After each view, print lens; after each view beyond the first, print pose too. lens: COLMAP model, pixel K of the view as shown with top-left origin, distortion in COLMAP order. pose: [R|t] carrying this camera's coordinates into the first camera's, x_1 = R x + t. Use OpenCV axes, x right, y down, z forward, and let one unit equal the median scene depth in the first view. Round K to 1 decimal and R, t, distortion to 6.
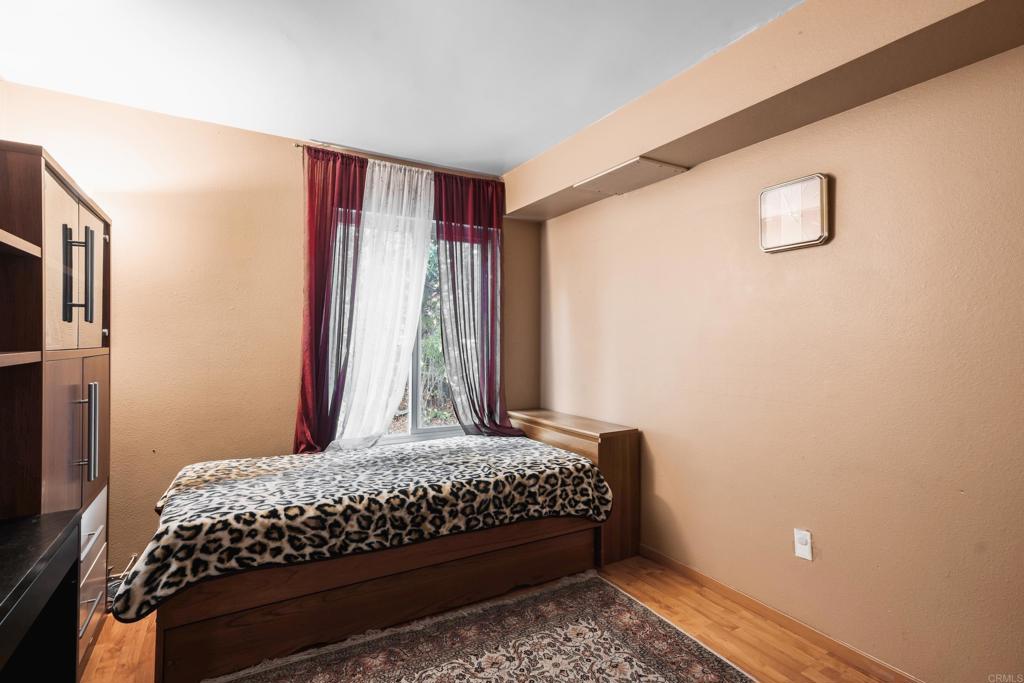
lens RADIAL K [[494.5, 0, 514.1], [0, 494.5, 338.8], [0, 0, 1]] dist [0.001157, 0.000193]
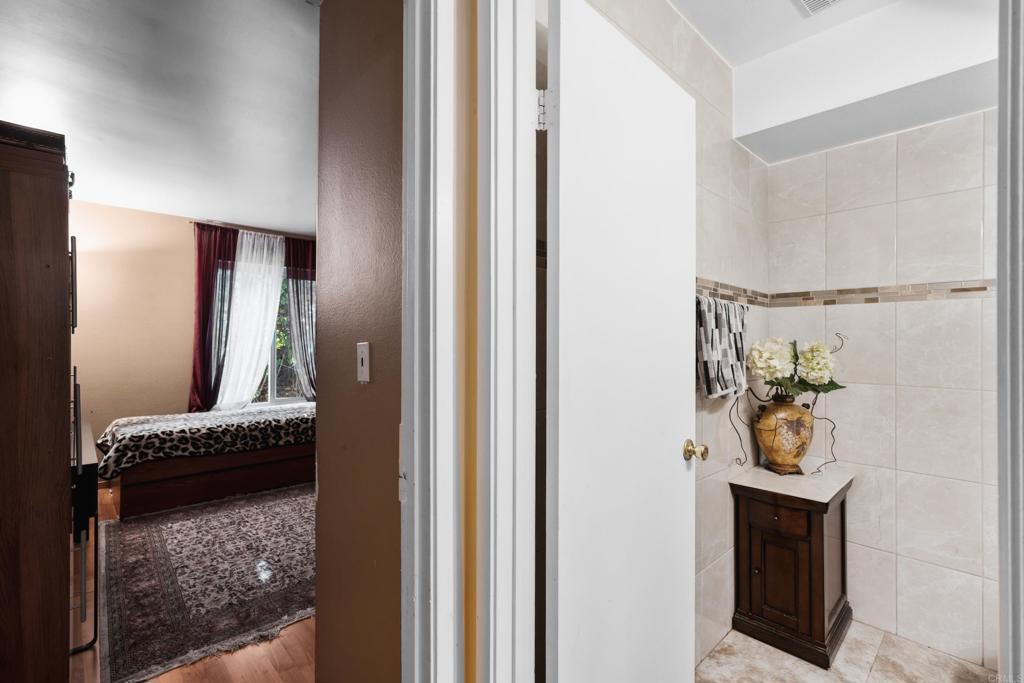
lens RADIAL K [[463.4, 0, 508.5], [0, 463.4, 342.3], [0, 0, 1]] dist [-0.005387, 0.004378]
pose [[0.975589, -0.001111, 0.219601, 0.339739], [0.000290, 0.999993, 0.003771, -0.005110], [-0.219604, -0.003615, 0.975582, -0.981792]]
